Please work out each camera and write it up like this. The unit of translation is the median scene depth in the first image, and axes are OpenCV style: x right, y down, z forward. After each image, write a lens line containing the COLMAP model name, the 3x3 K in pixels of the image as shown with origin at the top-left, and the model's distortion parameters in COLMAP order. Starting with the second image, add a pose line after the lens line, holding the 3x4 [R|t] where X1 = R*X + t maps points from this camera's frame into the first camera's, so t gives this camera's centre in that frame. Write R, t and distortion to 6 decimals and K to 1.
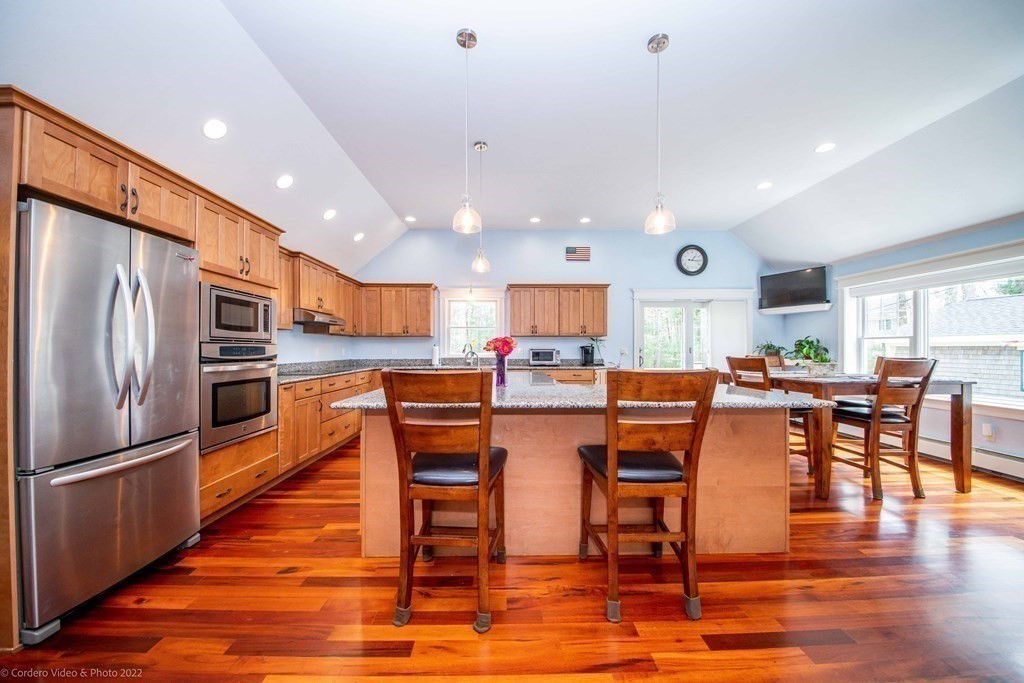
lens RADIAL K [[362.2, 0, 512.3], [0, 362.2, 345.8], [0, 0, 1]] dist [-0.001603, -0.003239]
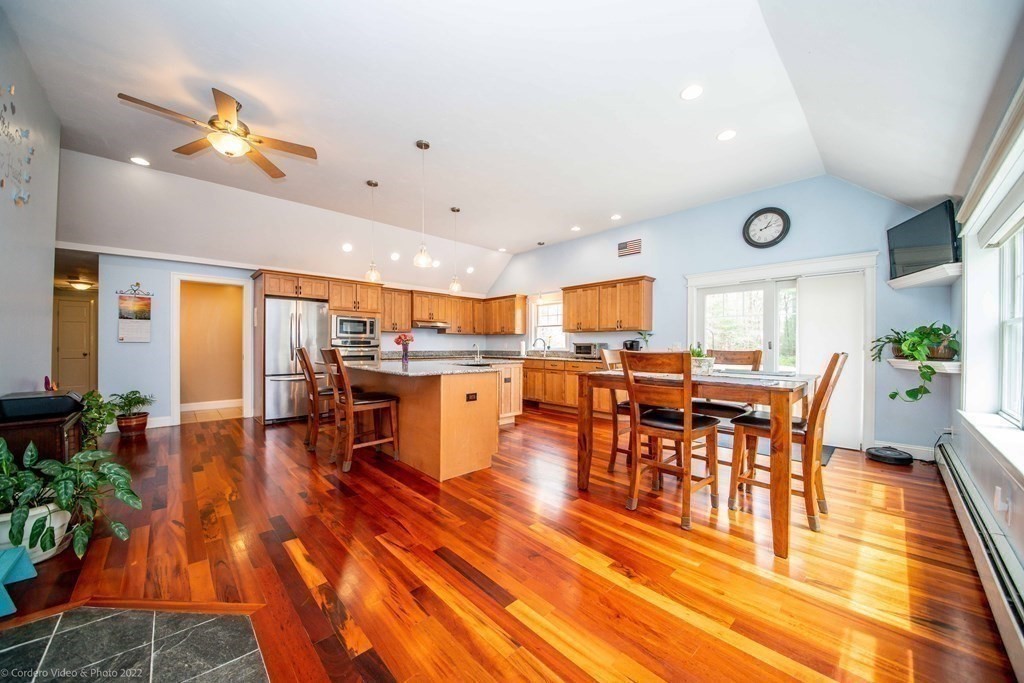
lens RADIAL K [[362.2, 0, 518.0], [0, 362.2, 345.4], [0, 0, 1]] dist [-0.001603, -0.003239]
pose [[0.678277, 0.001945, -0.734804, 1.123397], [0.001100, 0.999993, 0.003663, 0.016676], [0.734806, -0.003293, 0.678270, 0.146206]]
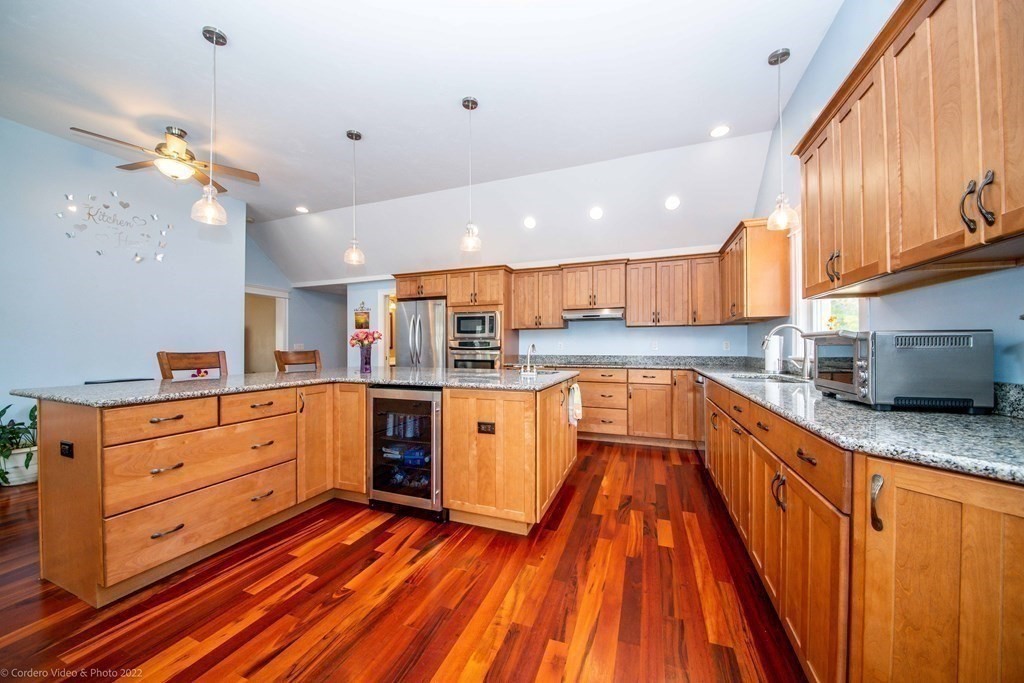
lens RADIAL K [[362.2, 0, 511.2], [0, 362.2, 343.1], [0, 0, 1]] dist [-0.001603, -0.003239]
pose [[-0.376206, -0.006559, -0.926513, 0.614929], [0.009701, 0.999892, -0.011018, 0.021423], [0.926485, -0.013133, -0.376102, 1.303007]]
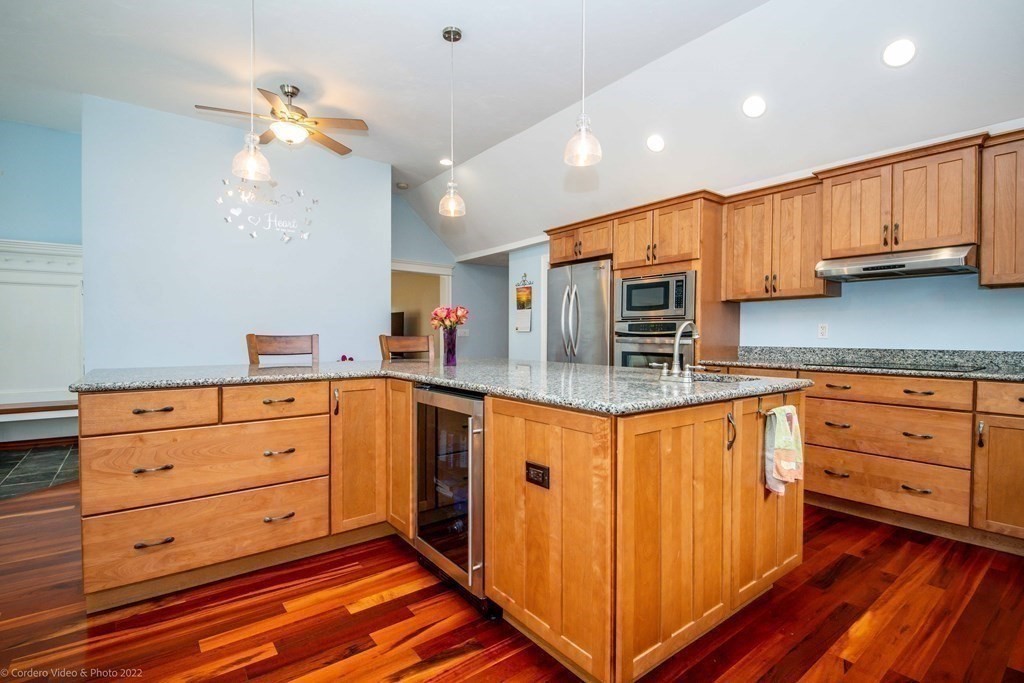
lens RADIAL K [[480.2, 0, 513.1], [0, 480.2, 345.5], [0, 0, 1]] dist [0.012906, -0.006911]
pose [[-0.802676, 0.011983, -0.596295, 0.354749], [0.003177, 0.999870, 0.015816, 0.031904], [0.596407, 0.010801, -0.802609, 1.367783]]
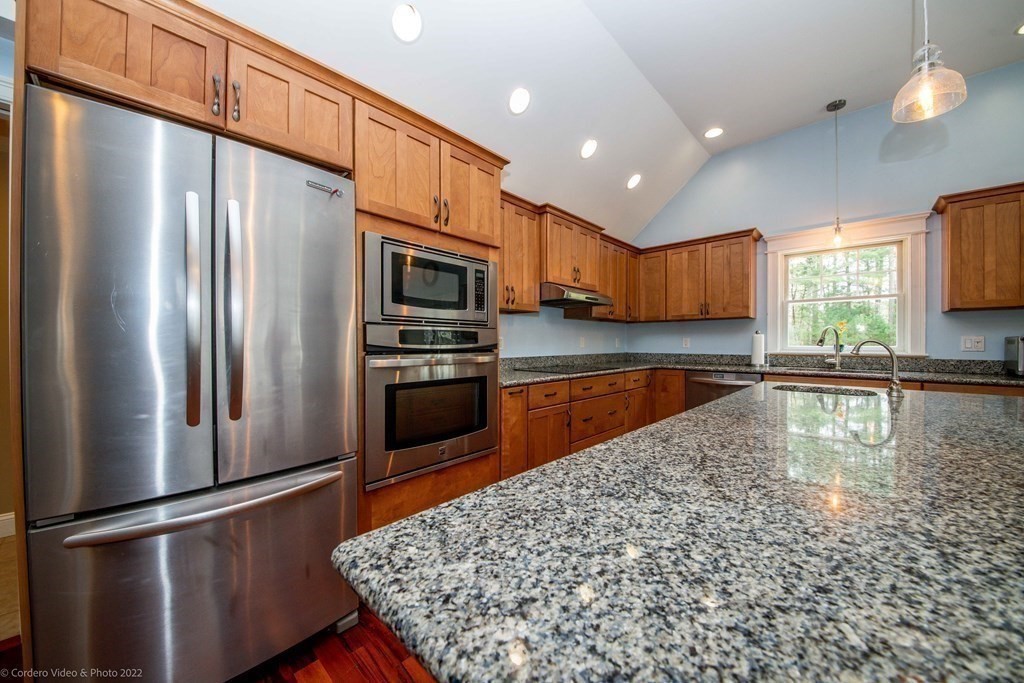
lens RADIAL K [[362.2, 0, 511.5], [0, 362.2, 346.9], [0, 0, 1]] dist [-0.001603, -0.003239]
pose [[0.709869, 0.008975, -0.704277, -0.120203], [0.005261, 0.999823, 0.018044, 0.014476], [0.704314, -0.016514, 0.709696, 0.427958]]
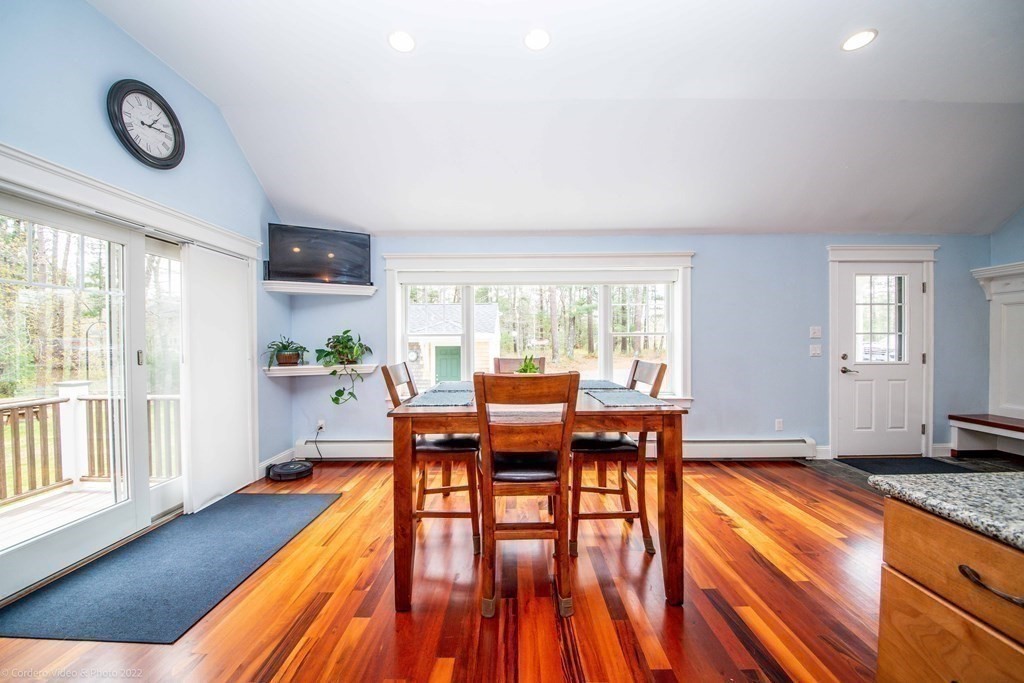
lens RADIAL K [[362.2, 0, 511.9], [0, 362.2, 347.4], [0, 0, 1]] dist [-0.001603, -0.003239]
pose [[0.020953, -0.016246, 0.999648, 0.179721], [-0.004193, 0.999858, 0.016338, -0.007708], [-0.999772, -0.004534, 0.020882, 0.954283]]
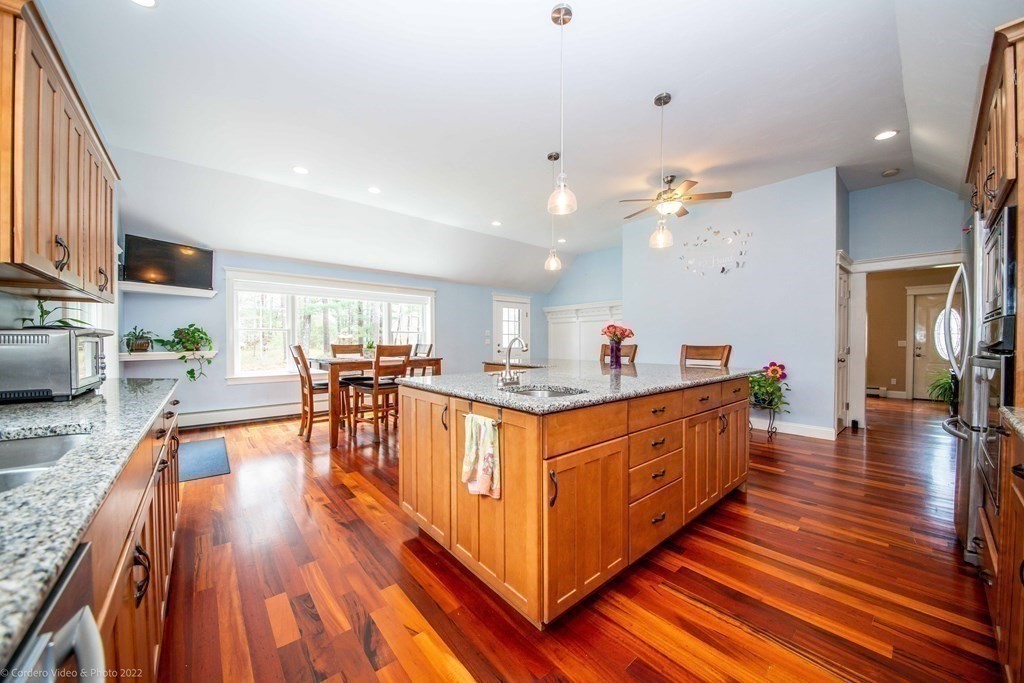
lens RADIAL K [[362.2, 0, 500.9], [0, 362.2, 346.5], [0, 0, 1]] dist [-0.001603, -0.003239]
pose [[-0.618534, -0.010292, 0.785691, -0.484761], [-0.008407, 0.999944, 0.006480, 0.023738], [-0.785713, -0.002597, -0.618585, 1.364945]]
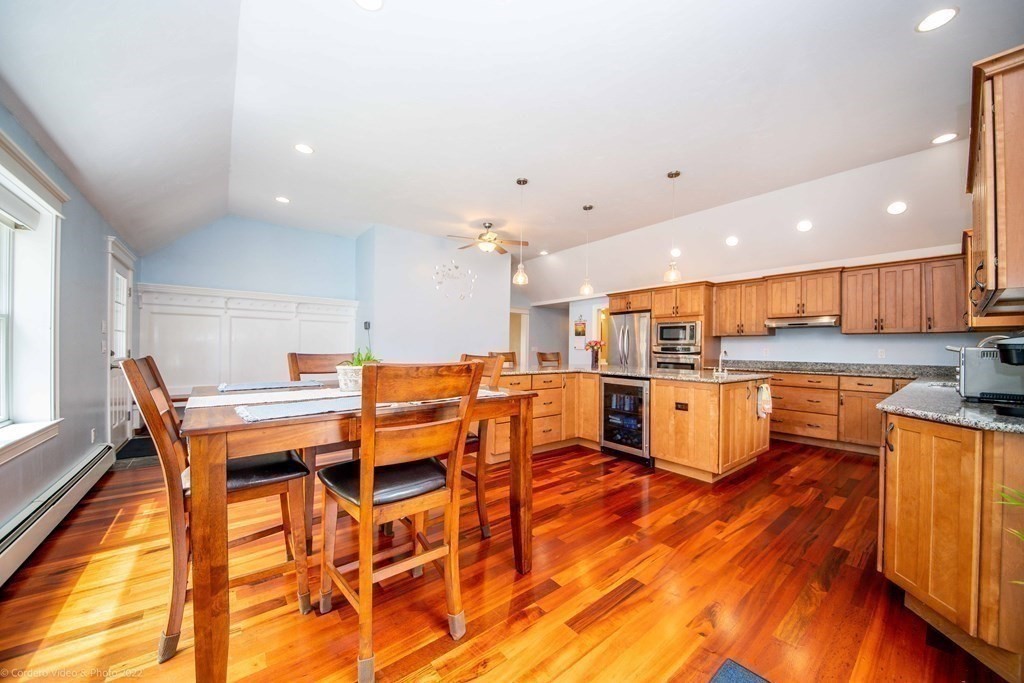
lens RADIAL K [[362.2, 0, 506.6], [0, 362.2, 347.2], [0, 0, 1]] dist [-0.001603, -0.003239]
pose [[-0.801587, -0.009496, -0.597803, 0.957709], [-0.005869, 0.999951, -0.008014, 0.017233], [0.597850, -0.002916, -0.801603, 1.496519]]
